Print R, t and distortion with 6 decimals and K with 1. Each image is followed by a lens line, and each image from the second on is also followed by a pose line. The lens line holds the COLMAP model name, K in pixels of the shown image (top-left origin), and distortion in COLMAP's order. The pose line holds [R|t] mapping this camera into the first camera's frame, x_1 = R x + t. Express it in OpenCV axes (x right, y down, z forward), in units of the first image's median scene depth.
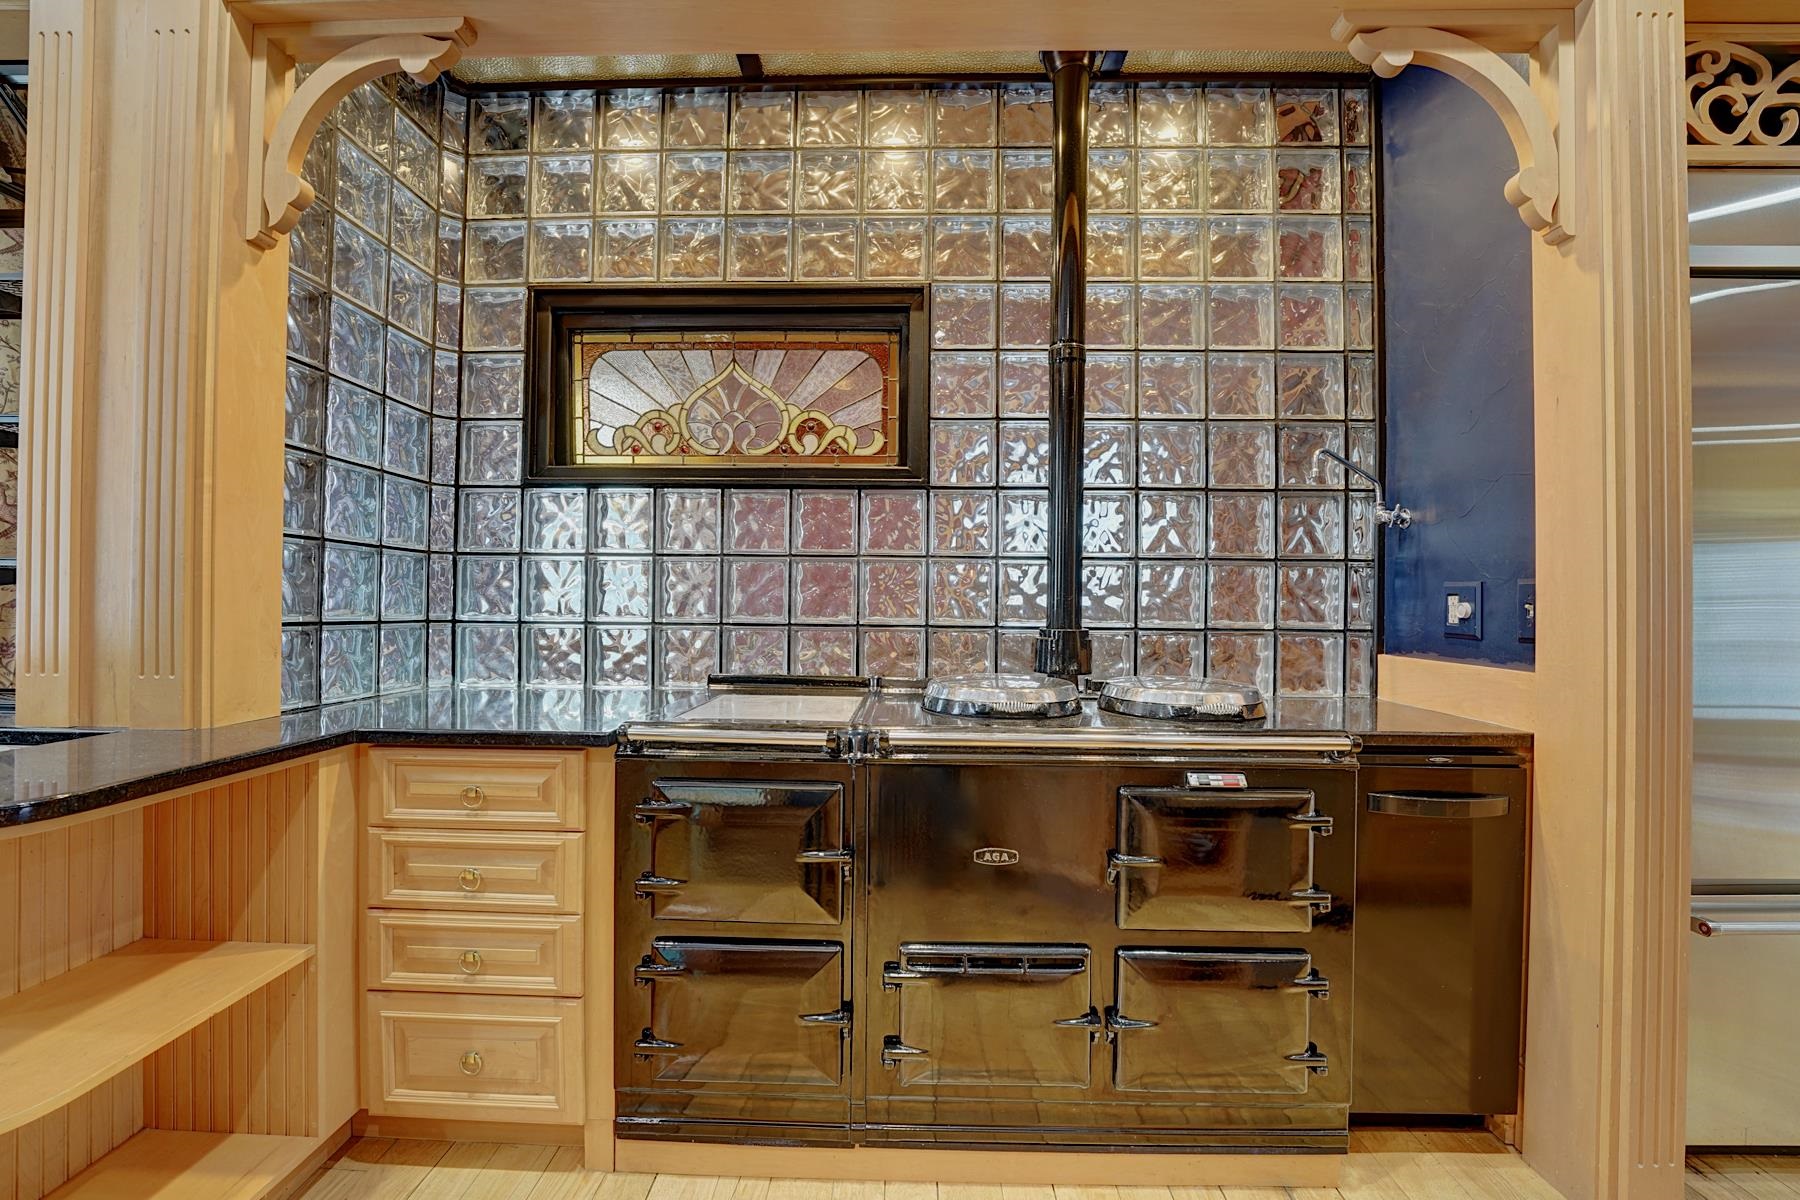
lens RADIAL K [[753.4, 0, 899.2], [0, 753.4, 591.1], [0, 0, 1]] dist [-0.019519, 0.000808]
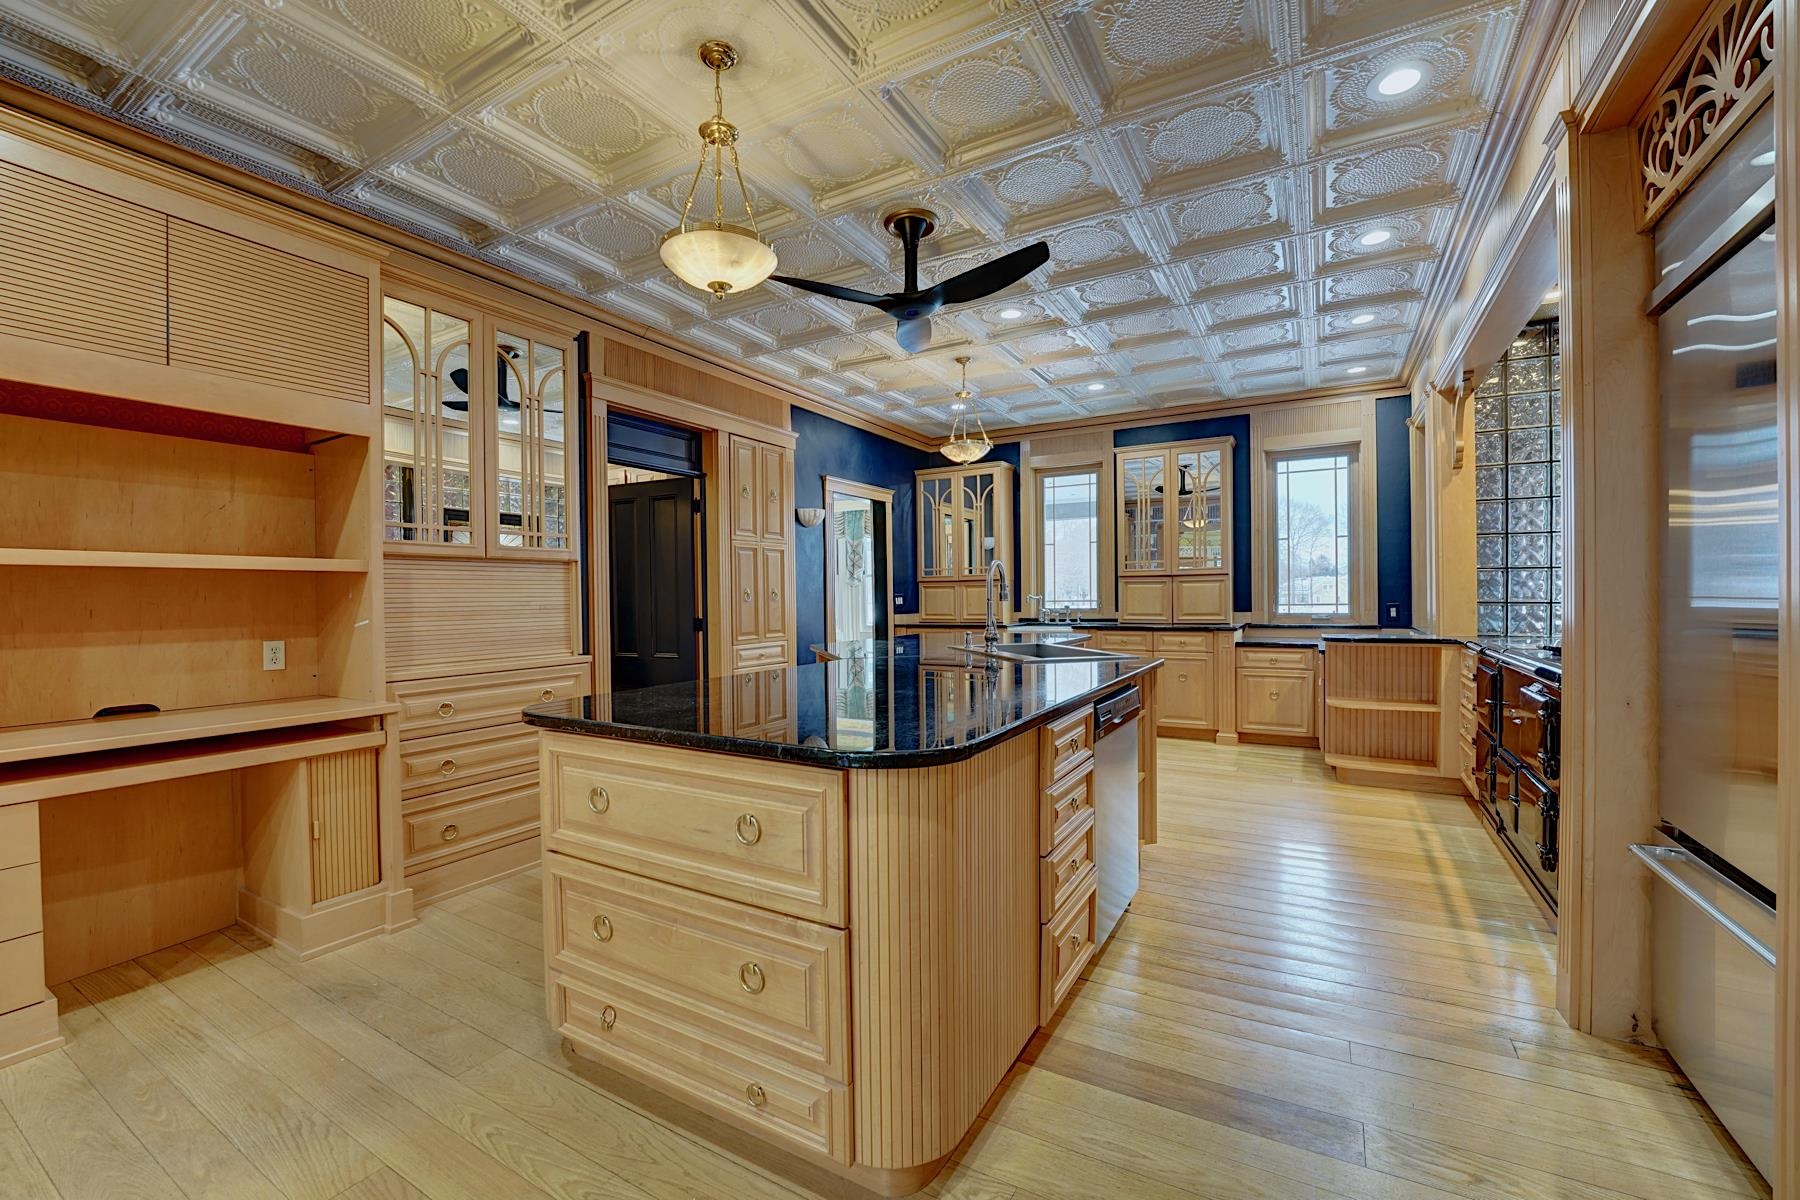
lens RADIAL K [[728.5, 0, 900.5], [0, 728.5, 607.5], [0, 0, 1]] dist [-0.015012, 0.000519]
pose [[-0.480235, 0.009803, -0.877085, 1.911634], [0.019076, 0.999818, 0.000730, 0.016088], [0.876932, -0.016381, -0.480335, 0.340479]]
